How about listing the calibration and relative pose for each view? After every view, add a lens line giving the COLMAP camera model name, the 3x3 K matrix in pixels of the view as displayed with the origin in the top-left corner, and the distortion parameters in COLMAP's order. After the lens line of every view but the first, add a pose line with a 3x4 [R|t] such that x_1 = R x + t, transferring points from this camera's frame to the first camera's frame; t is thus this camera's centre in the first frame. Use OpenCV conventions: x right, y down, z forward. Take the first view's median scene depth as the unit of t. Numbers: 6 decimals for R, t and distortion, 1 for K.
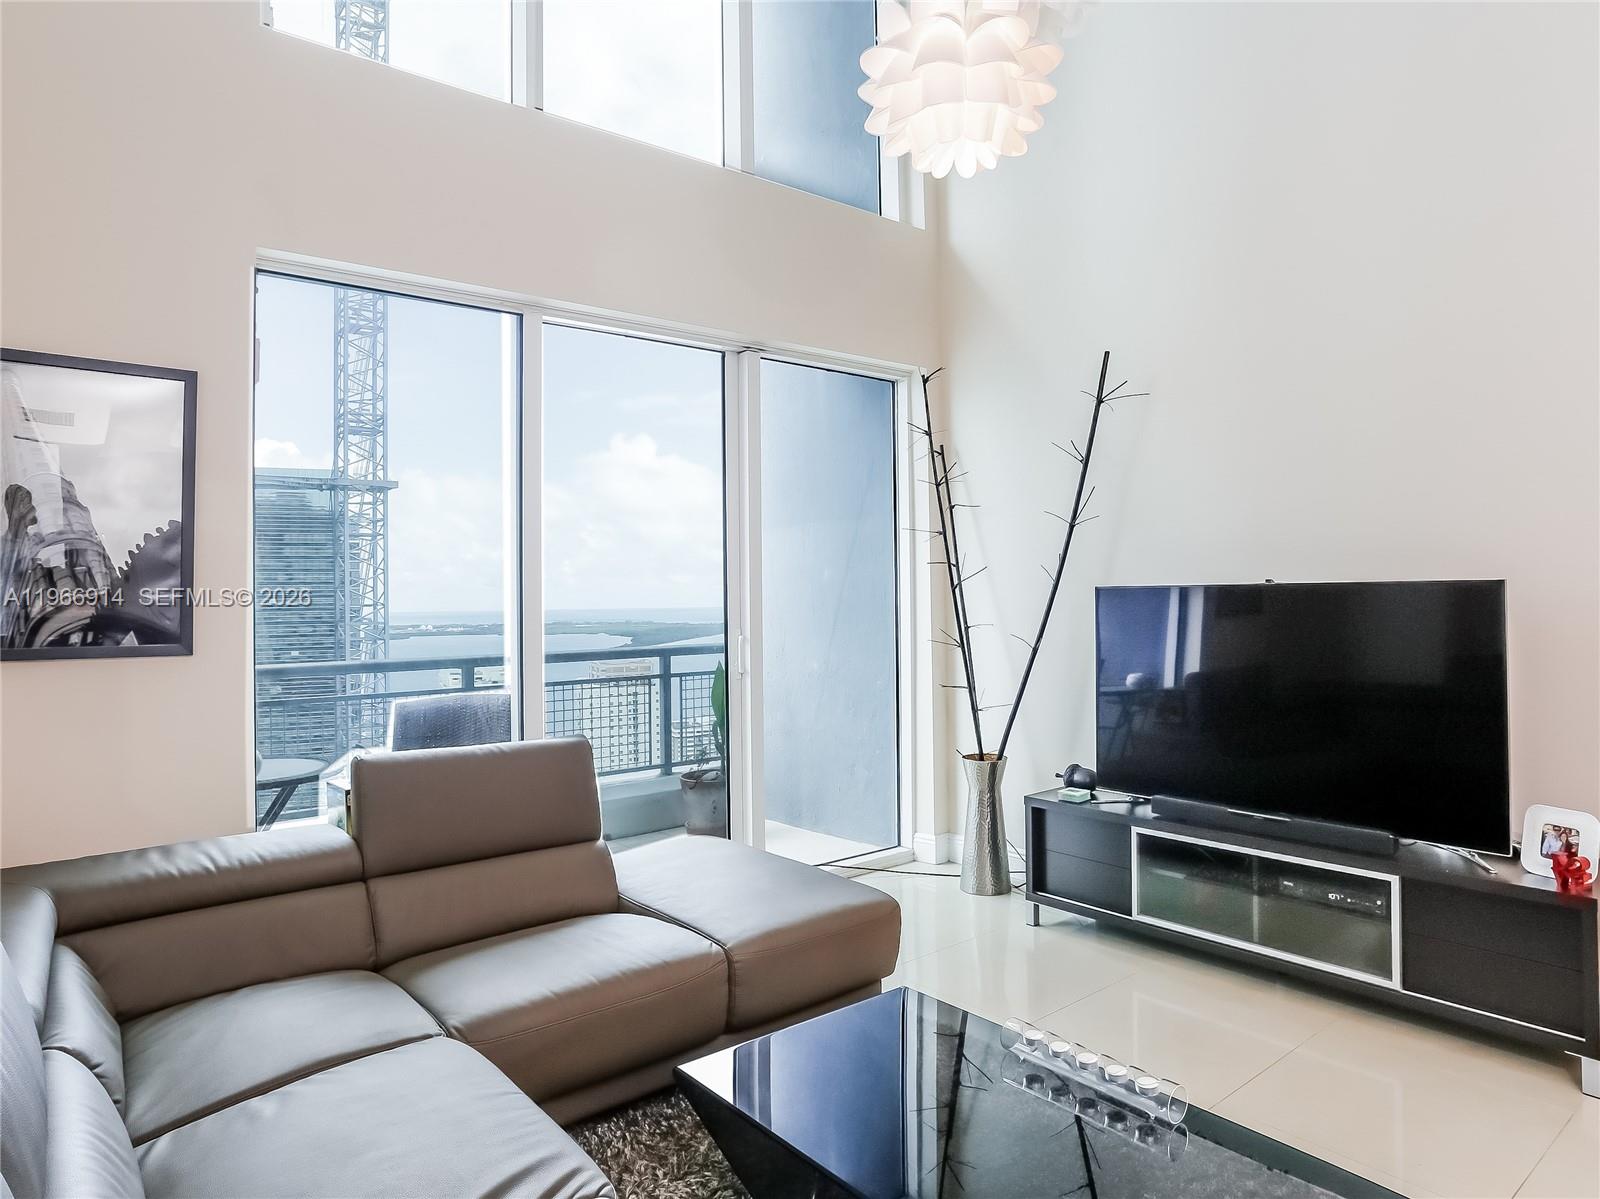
lens RADIAL K [[972.3, 0, 800.6], [0, 972.3, 587.2], [0, 0, 1]] dist [-0.042555, -0.000324]
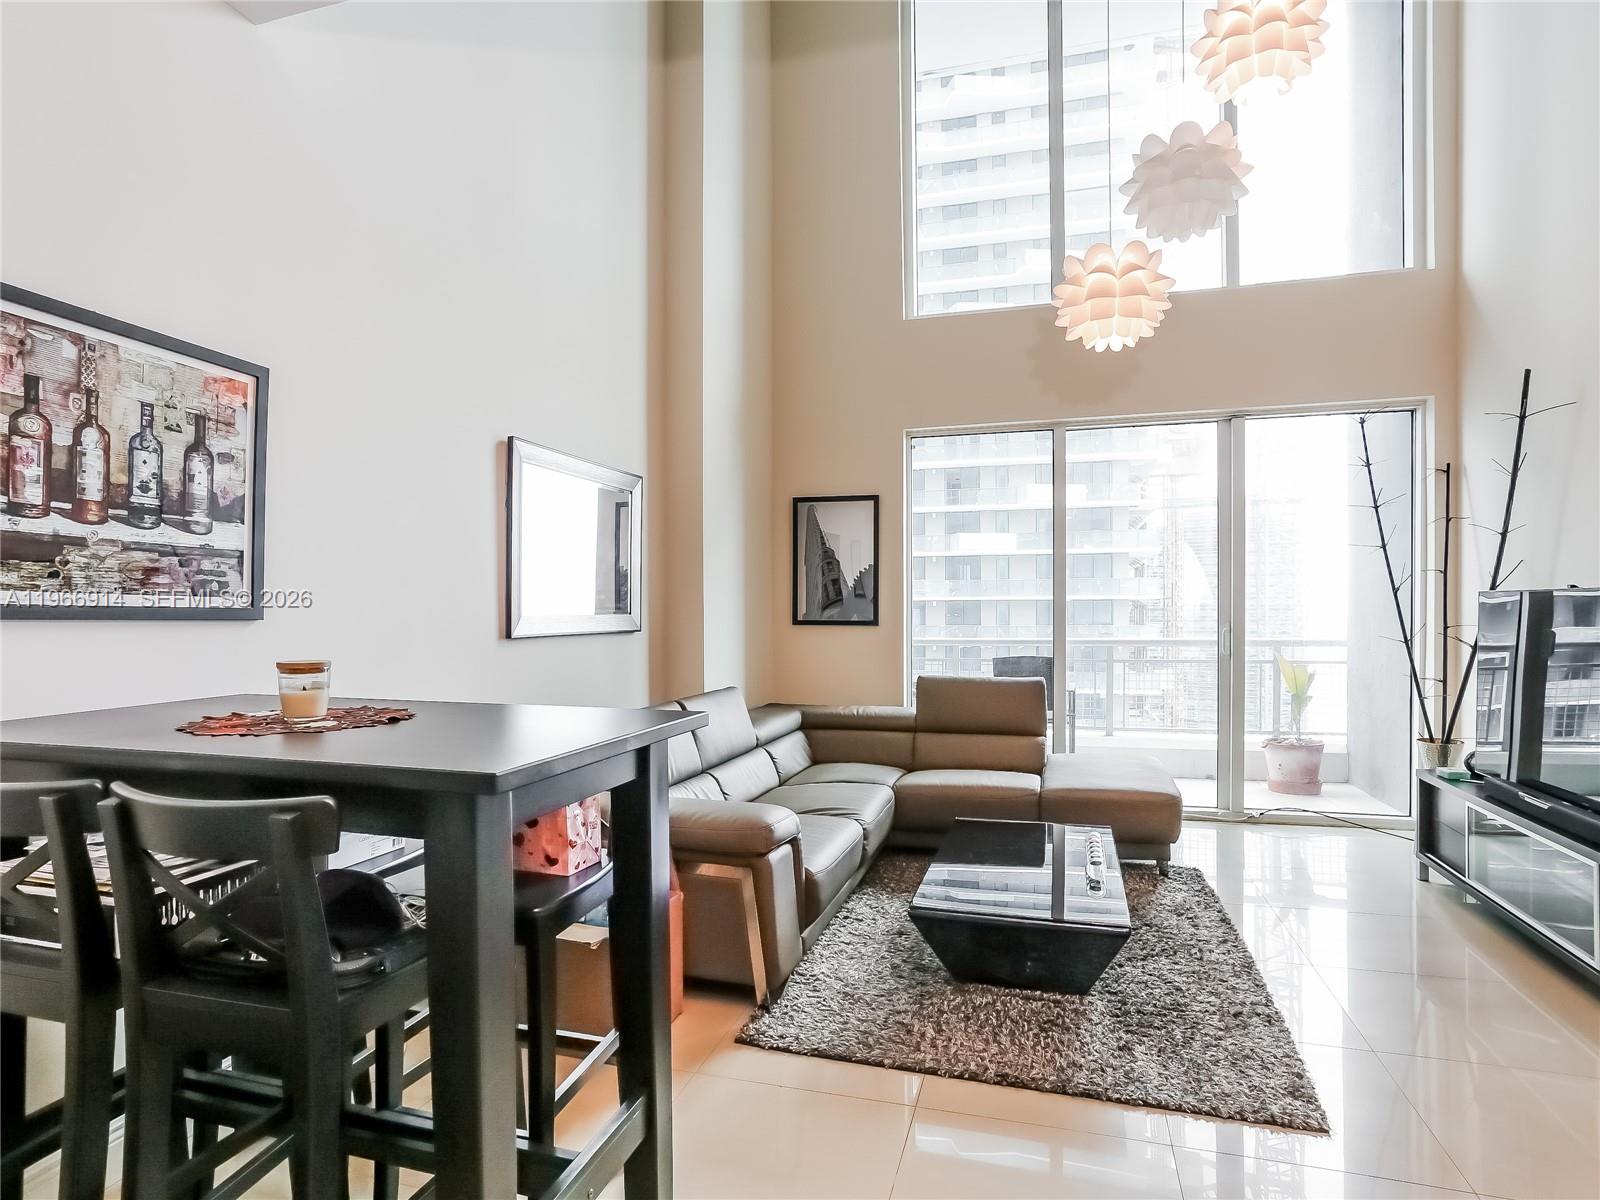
lens RADIAL K [[884.1, 0, 804.2], [0, 884.1, 615.2], [0, 0, 1]] dist [-0.038724, 0.024480]
pose [[0.573299, 0.015451, -0.819200, 0.934110], [0.004591, 0.999746, 0.022070, 0.002514], [0.819333, -0.016413, 0.573083, -0.303077]]
